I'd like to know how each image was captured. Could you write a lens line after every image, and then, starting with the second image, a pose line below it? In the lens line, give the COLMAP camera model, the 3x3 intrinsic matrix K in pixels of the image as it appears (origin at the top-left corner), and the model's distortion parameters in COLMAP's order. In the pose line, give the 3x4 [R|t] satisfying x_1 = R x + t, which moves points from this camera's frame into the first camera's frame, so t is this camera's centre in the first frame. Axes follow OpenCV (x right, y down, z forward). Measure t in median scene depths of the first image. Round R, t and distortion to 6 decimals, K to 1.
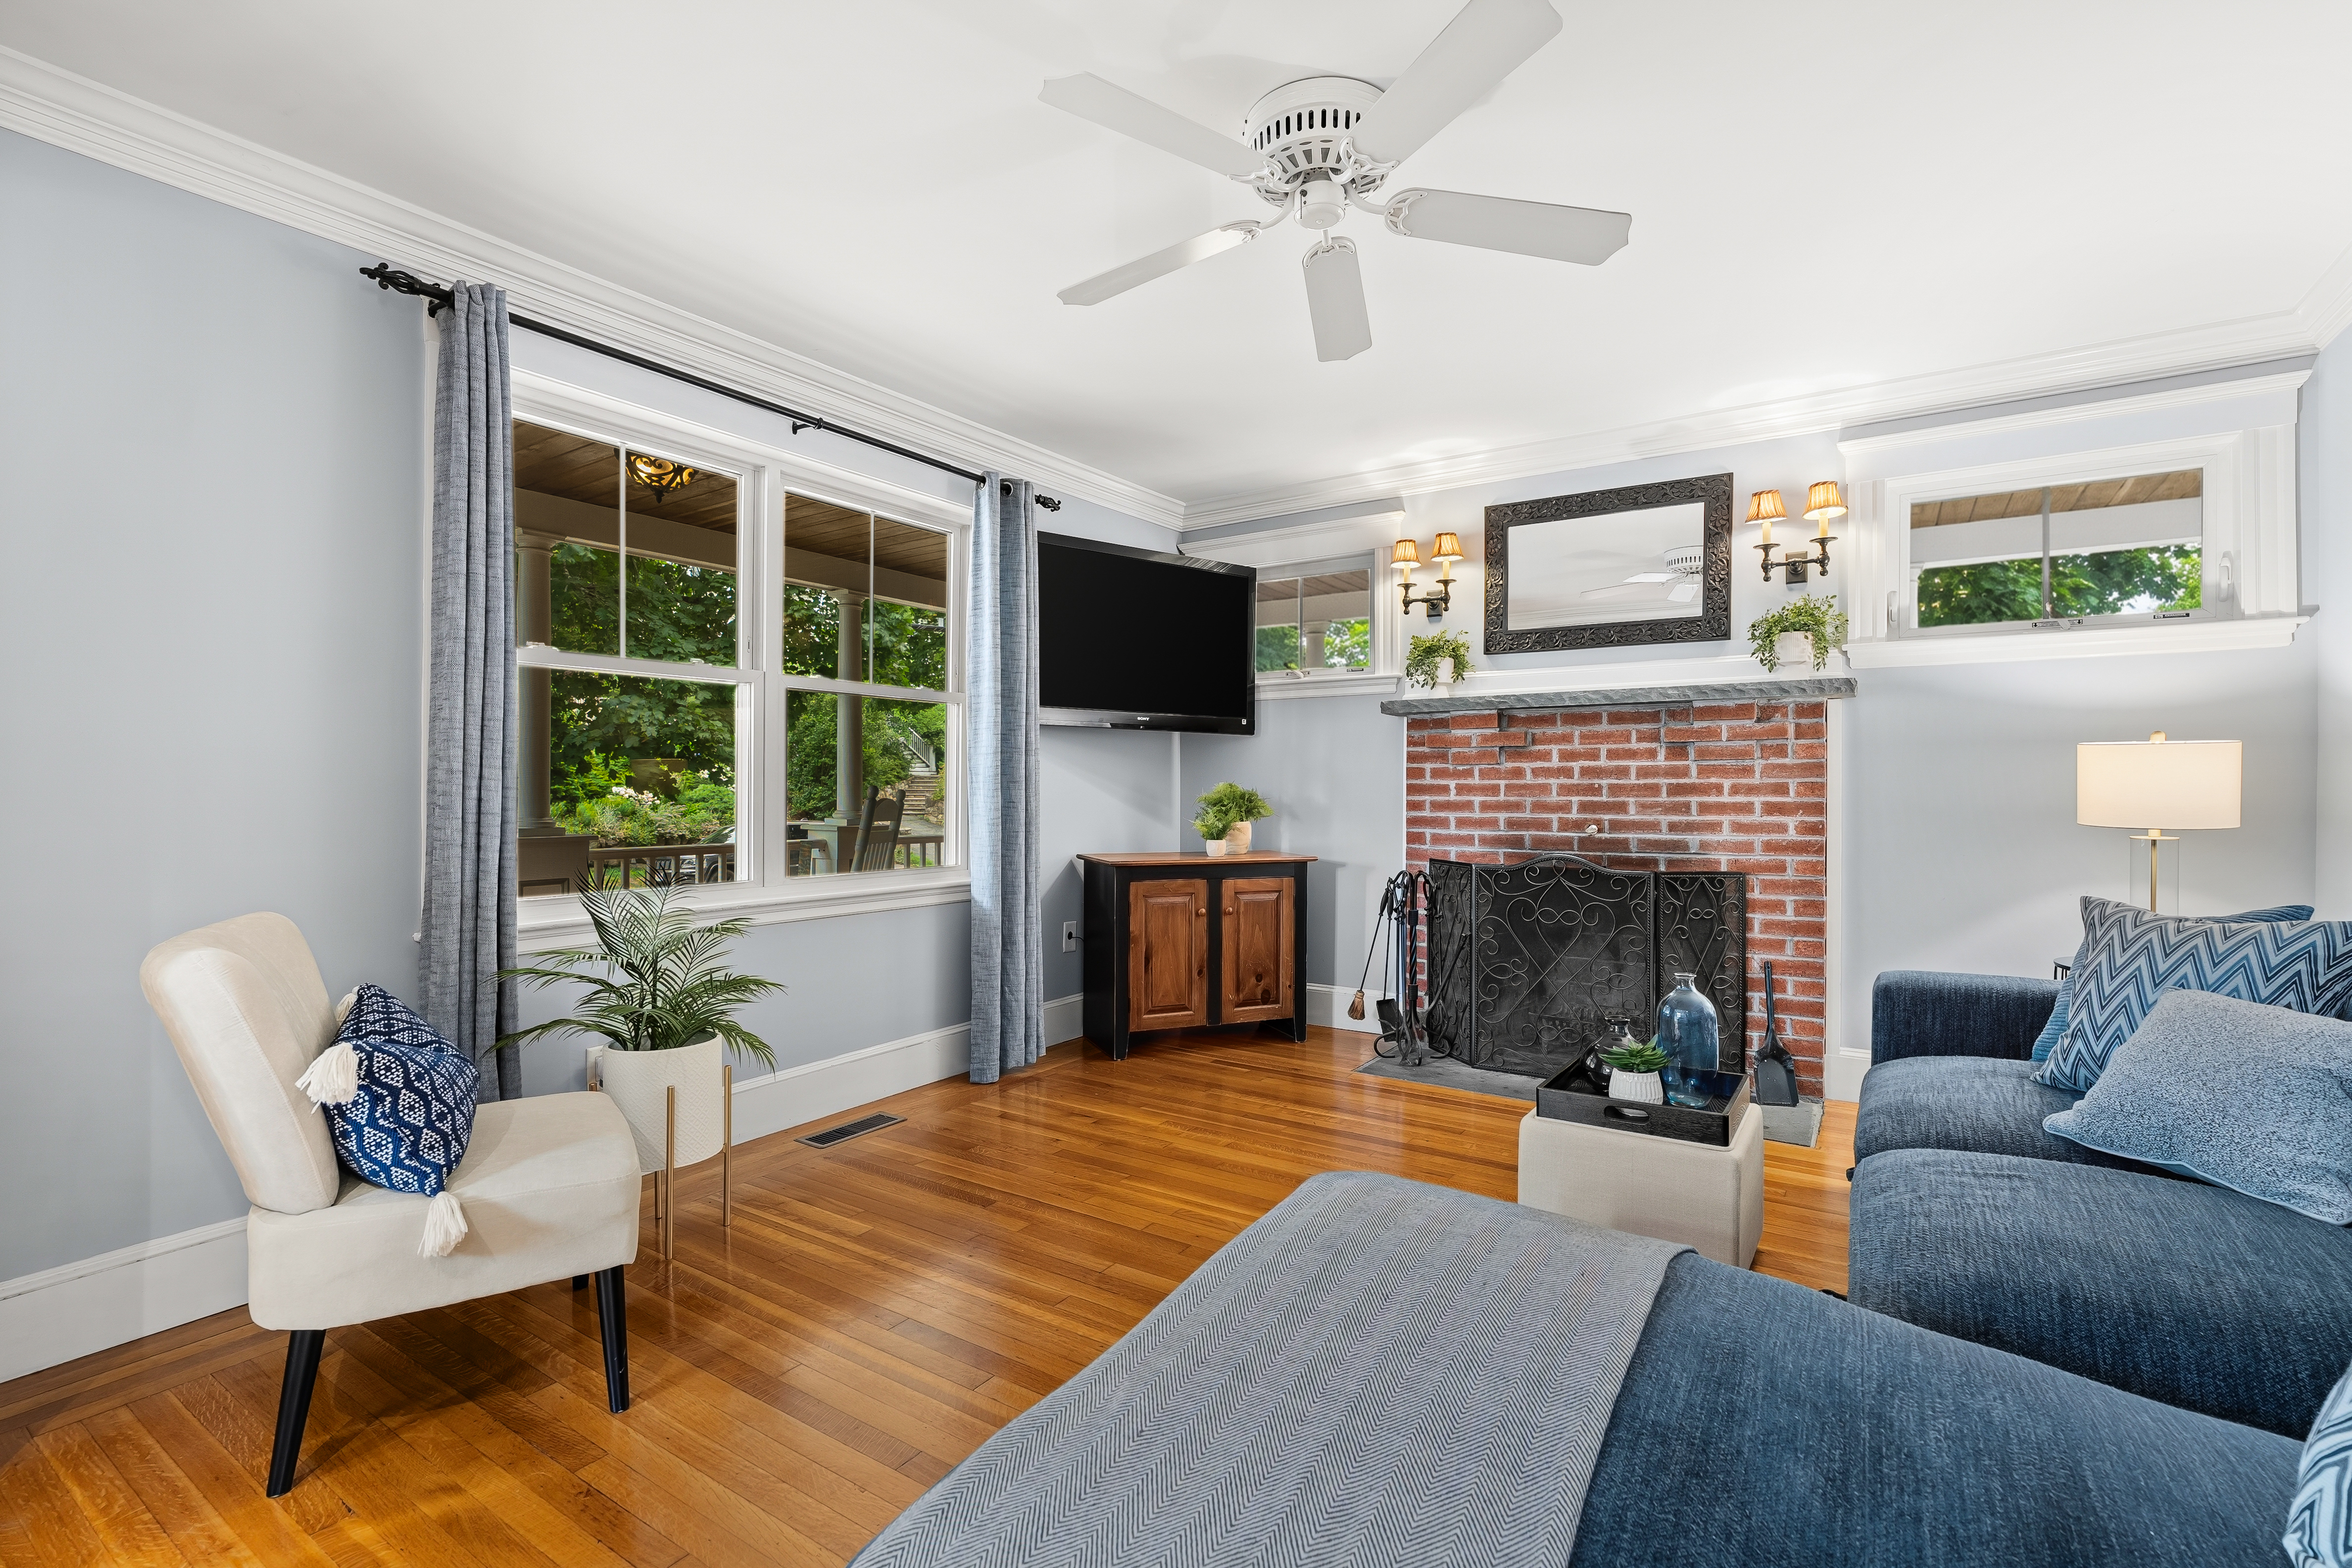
lens RADIAL K [[1070.3, 0, 1177.8], [0, 1070.3, 784.6], [0, 0, 1]] dist [-0.004271, 0.000578]
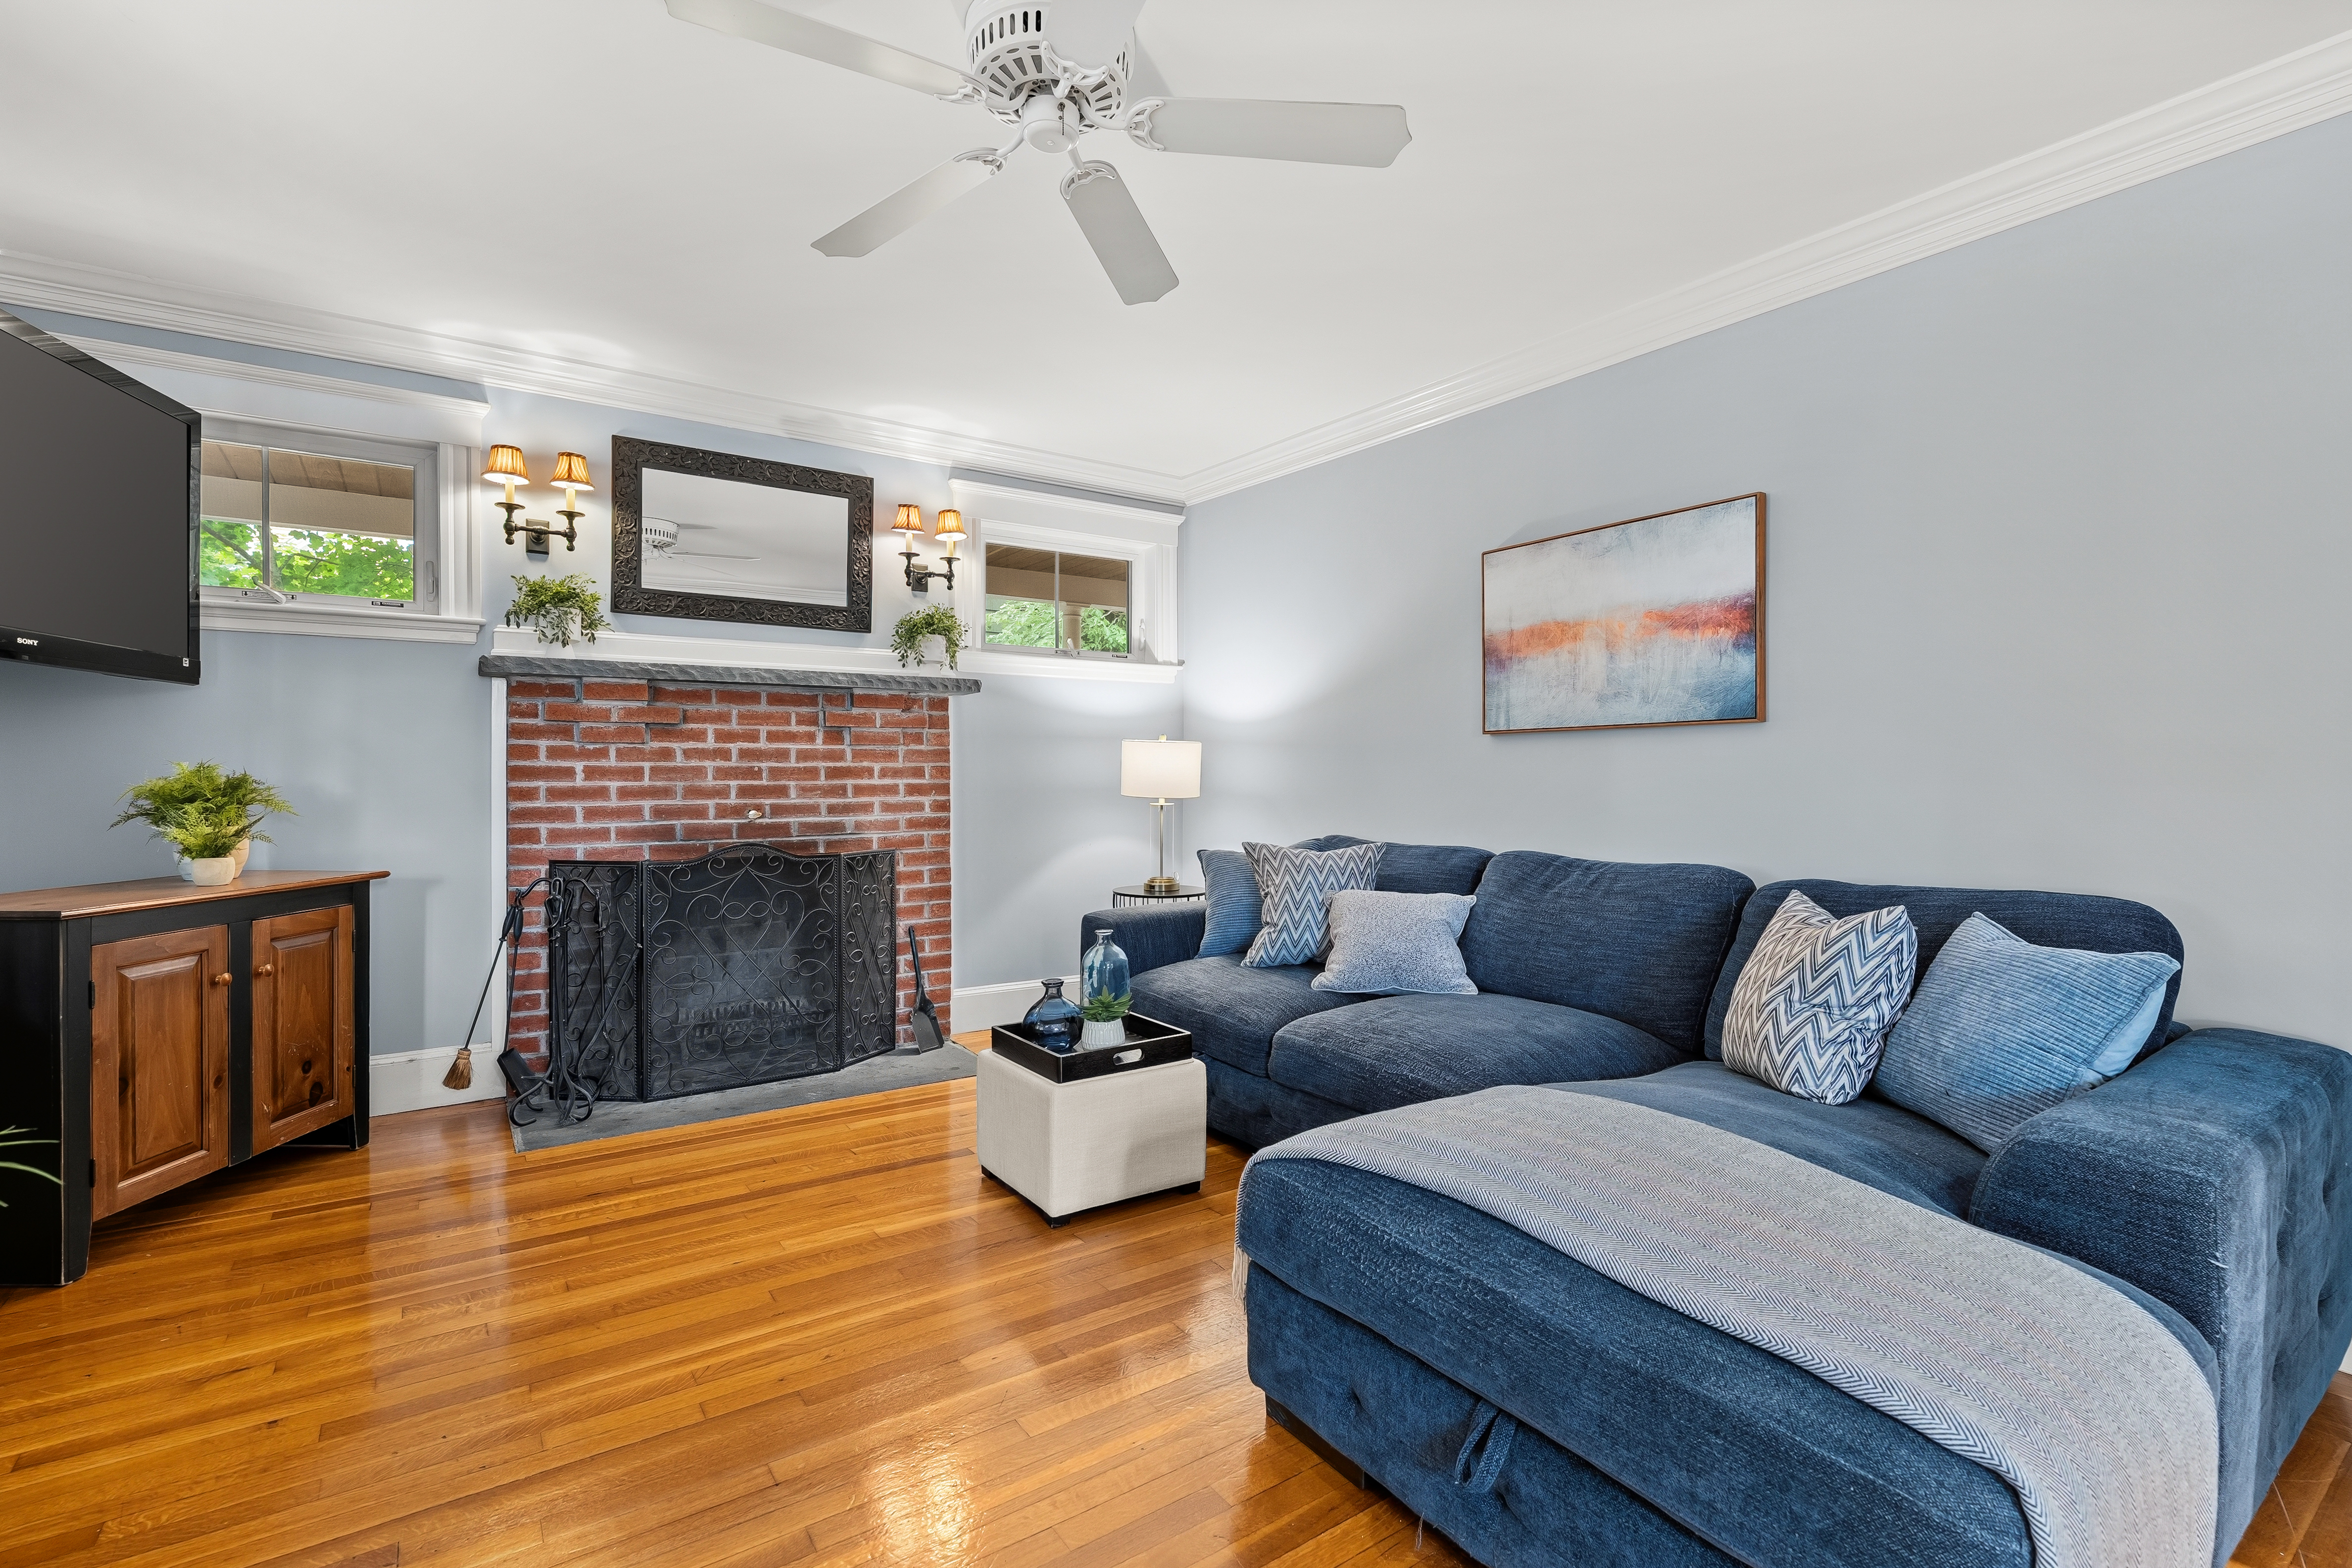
lens RADIAL K [[1070.3, 0, 1183.4], [0, 1070.3, 778.2], [0, 0, 1]] dist [-0.004271, 0.000578]
pose [[0.362546, -0.006995, 0.931940, -0.353709], [-0.004241, 0.999949, 0.009155, -0.000877], [-0.931956, -0.007272, 0.362498, 0.298204]]
